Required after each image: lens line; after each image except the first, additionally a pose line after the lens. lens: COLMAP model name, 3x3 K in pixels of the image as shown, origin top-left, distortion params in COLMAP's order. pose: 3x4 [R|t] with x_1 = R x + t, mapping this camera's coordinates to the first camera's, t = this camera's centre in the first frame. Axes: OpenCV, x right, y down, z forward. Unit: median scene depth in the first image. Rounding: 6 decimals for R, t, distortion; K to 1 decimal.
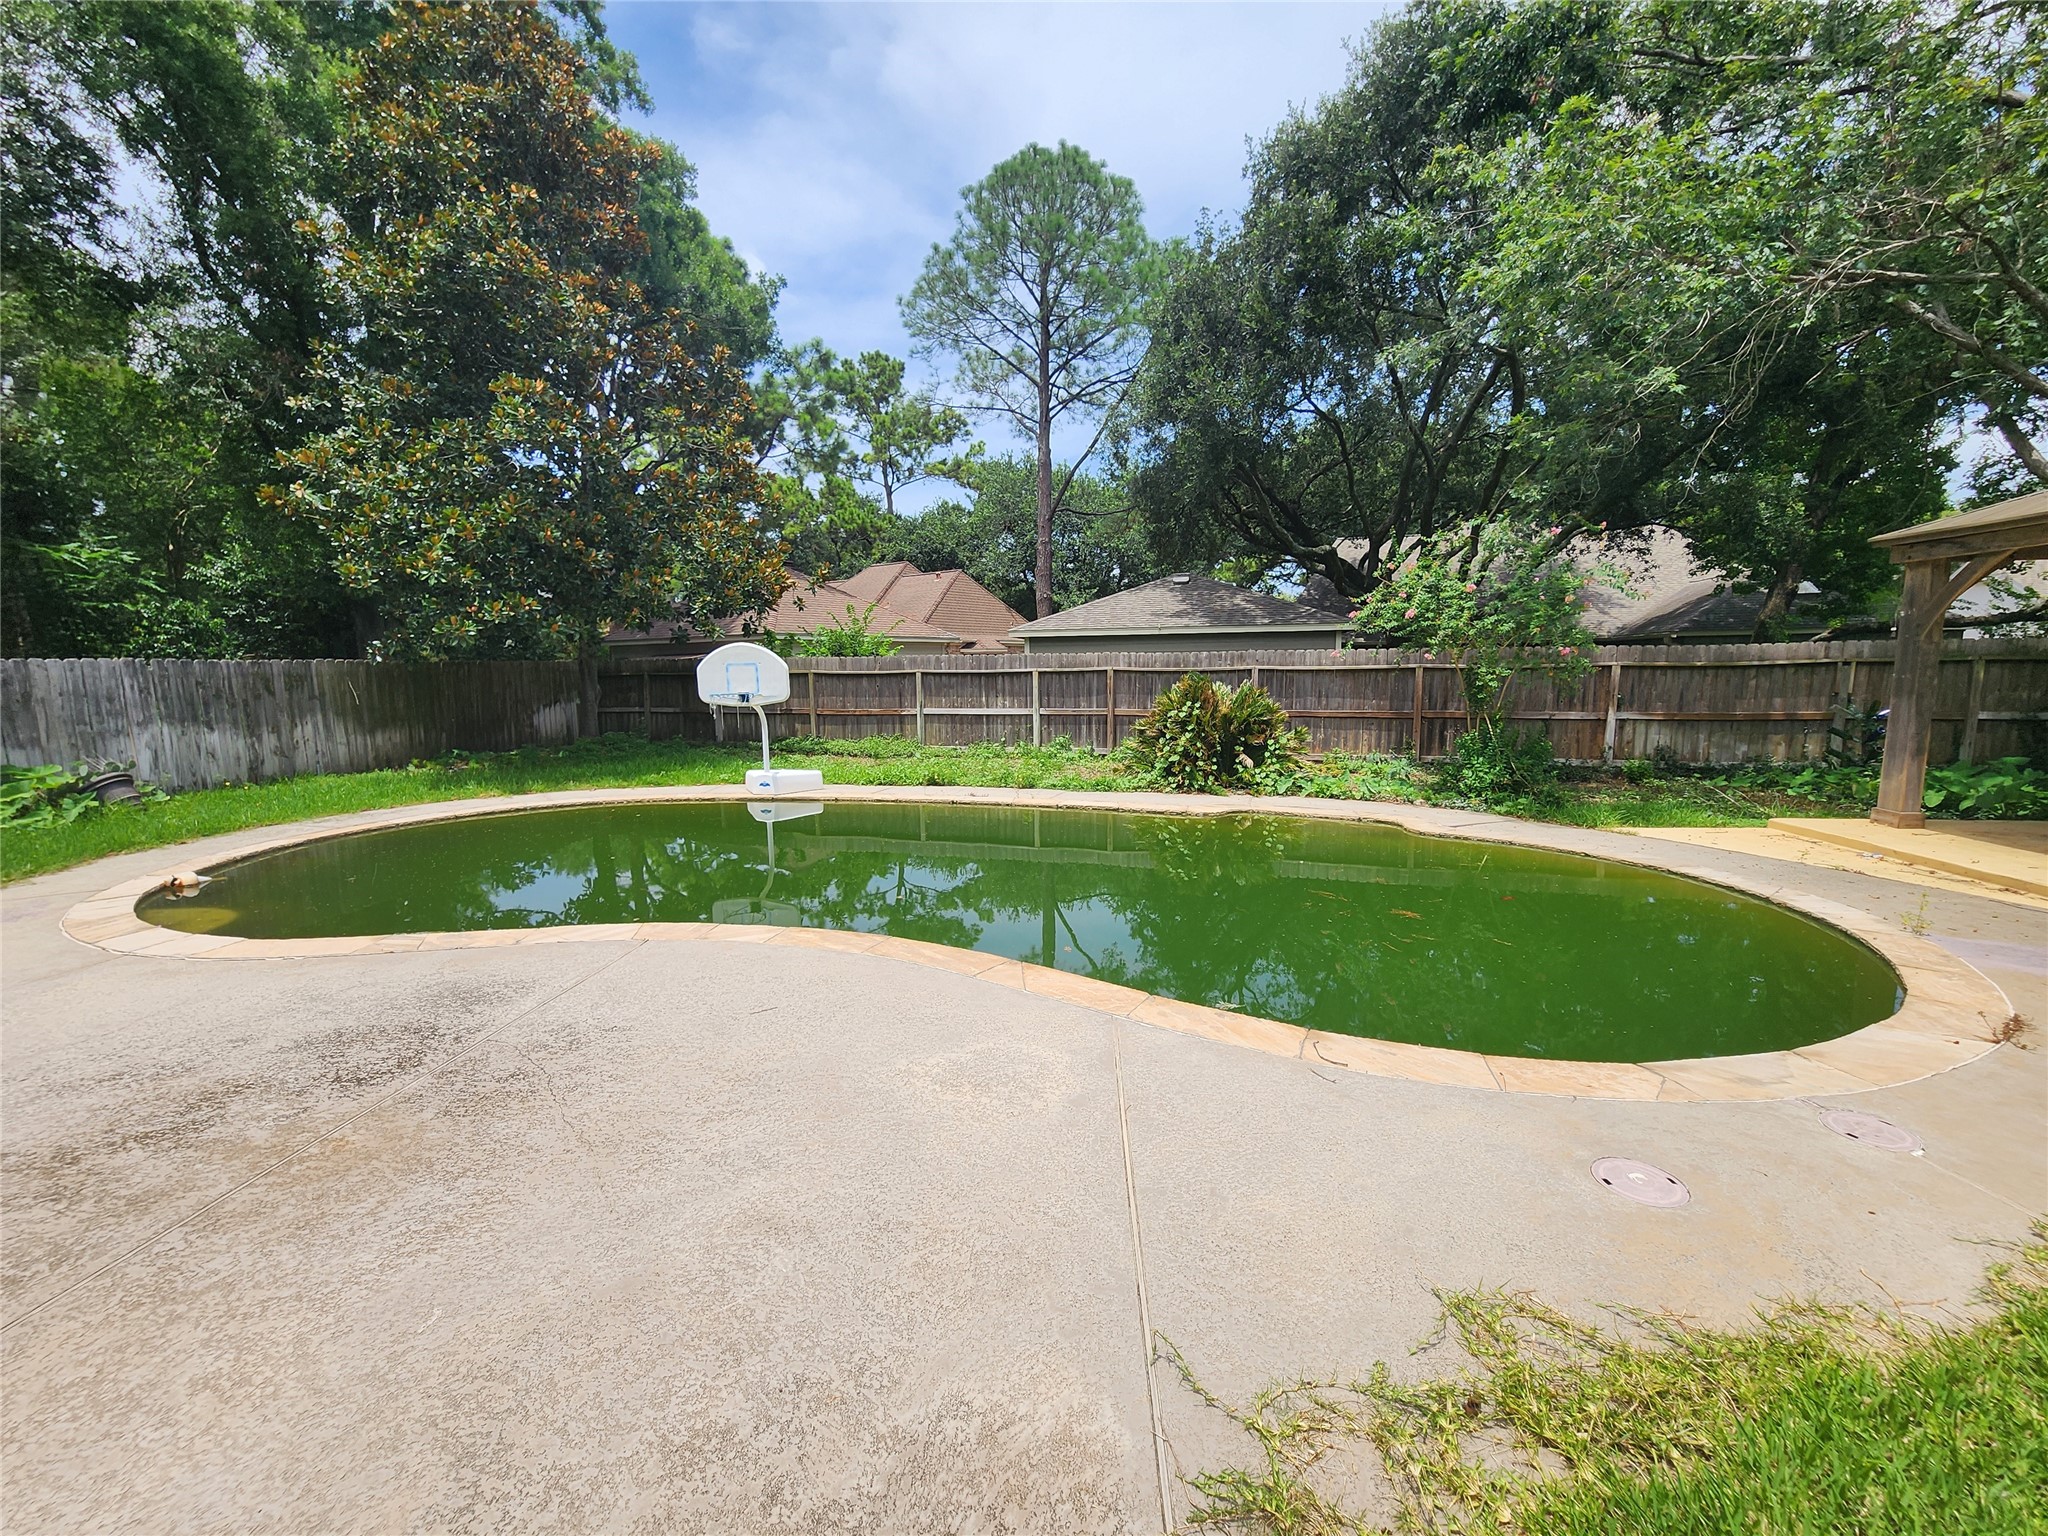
lens RADIAL K [[835.7, 0, 1018.6], [0, 835.7, 775.1], [0, 0, 1]] dist [-0.000006, -0.000859]
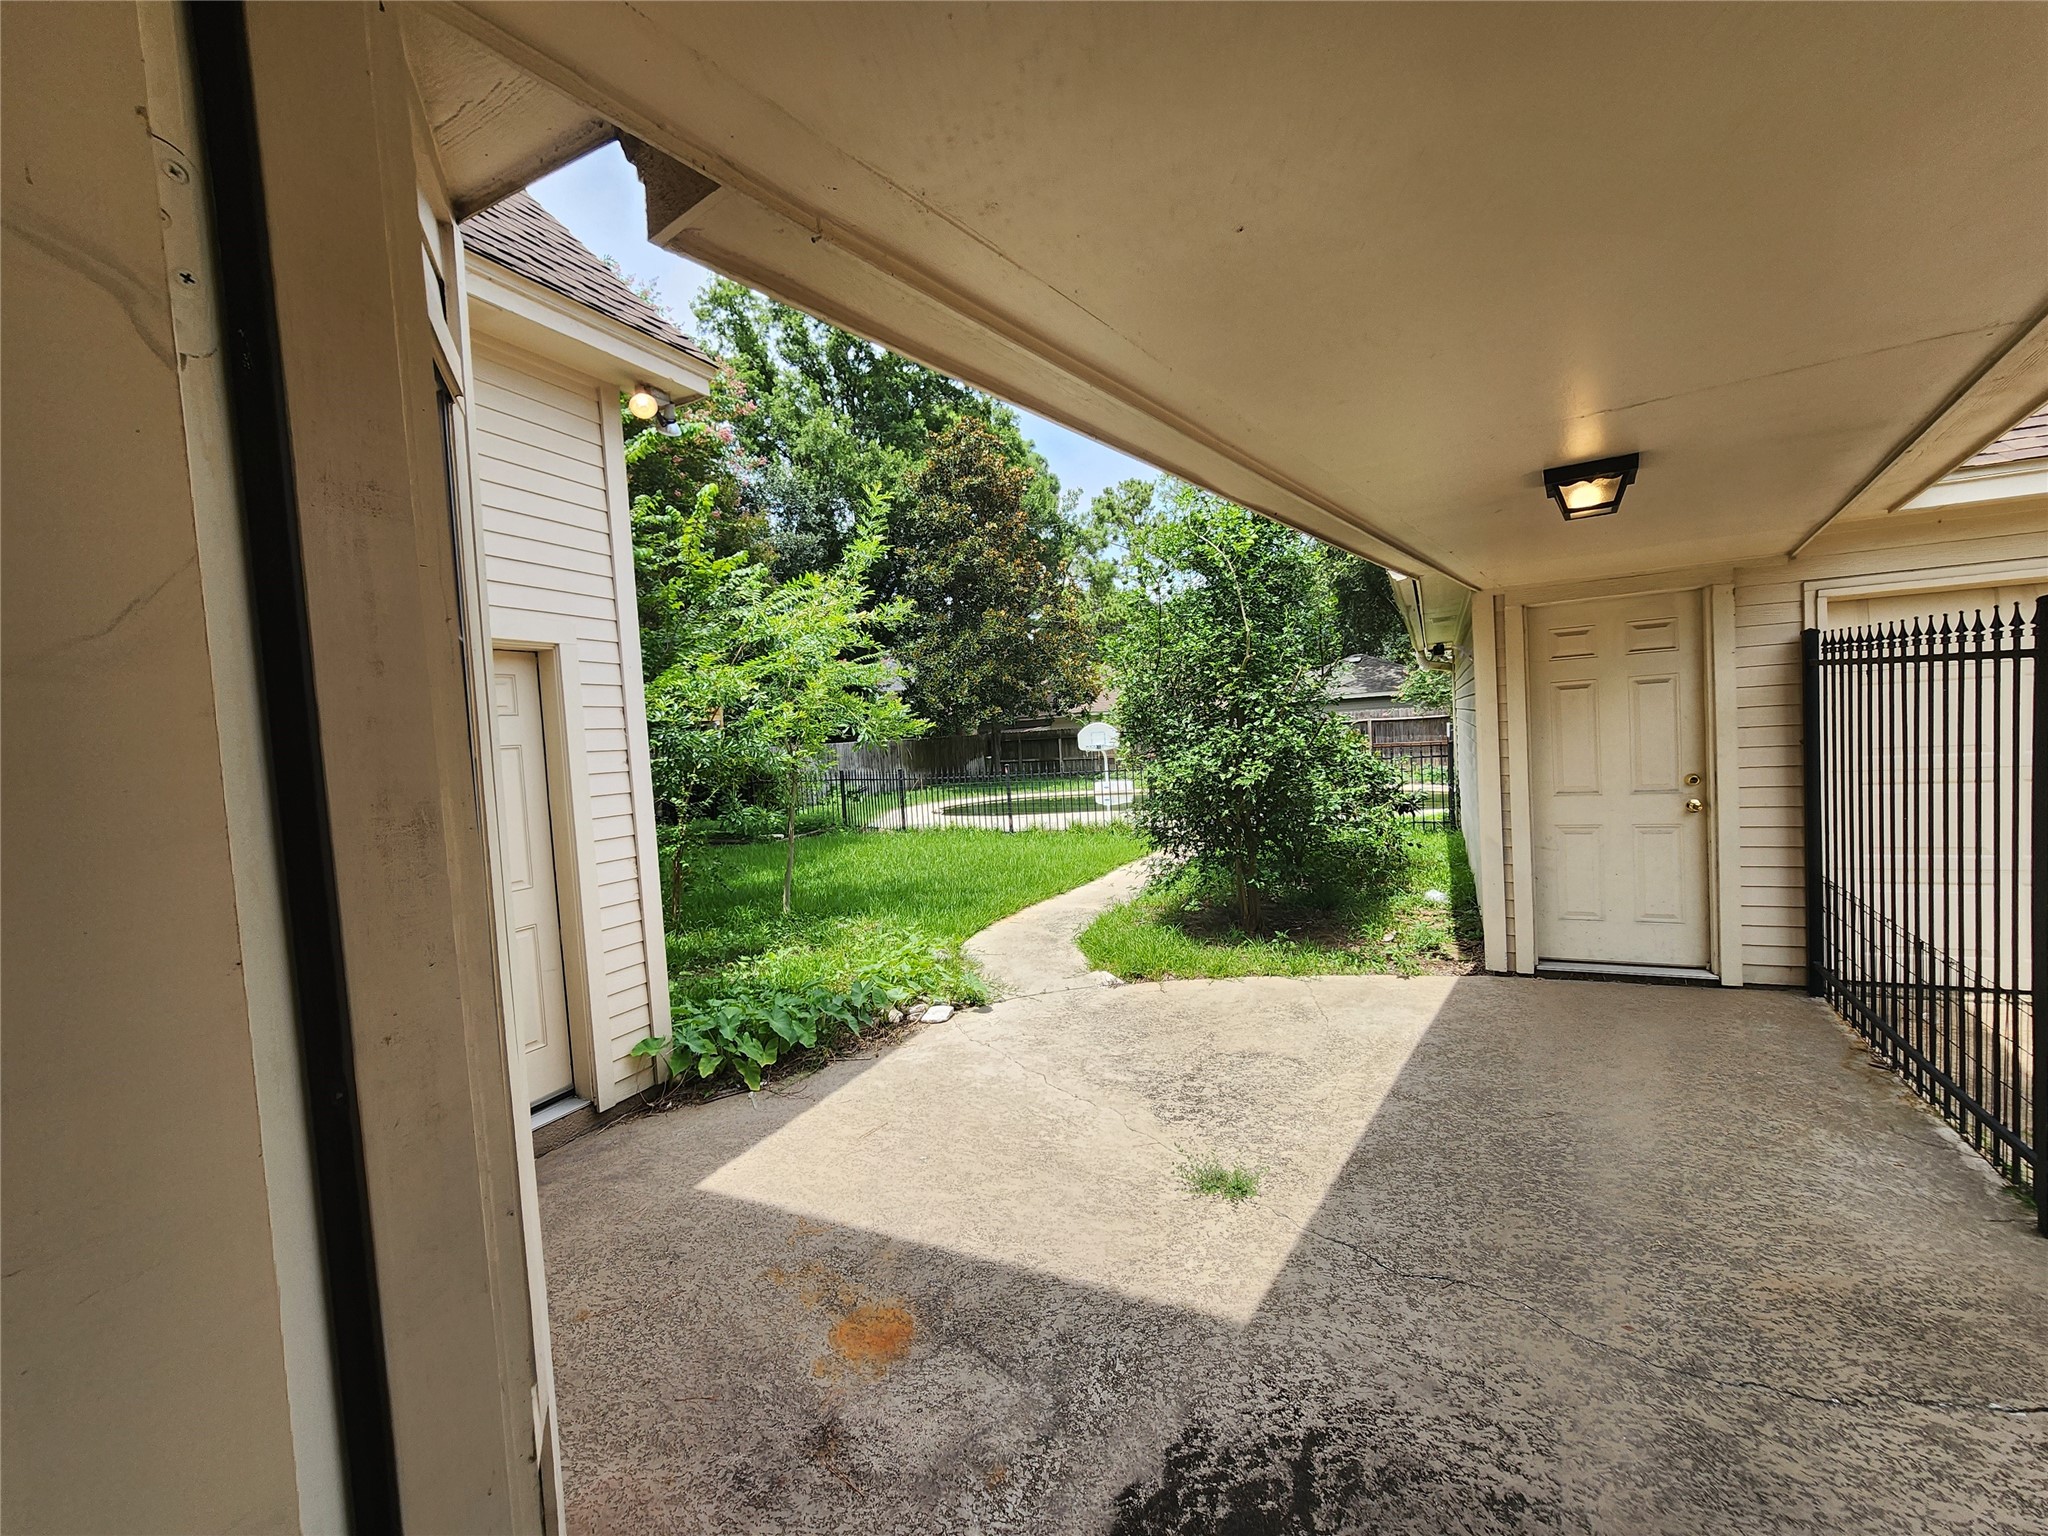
lens RADIAL K [[834.9, 0, 1012.1], [0, 834.9, 778.9], [0, 0, 1]] dist [-0.000548, 0.000799]
pose [[0.952626, -0.035505, -0.302064, 0.095093], [0.014297, 0.997292, -0.072134, 0.120899], [0.303807, 0.064398, 0.950555, -0.952946]]
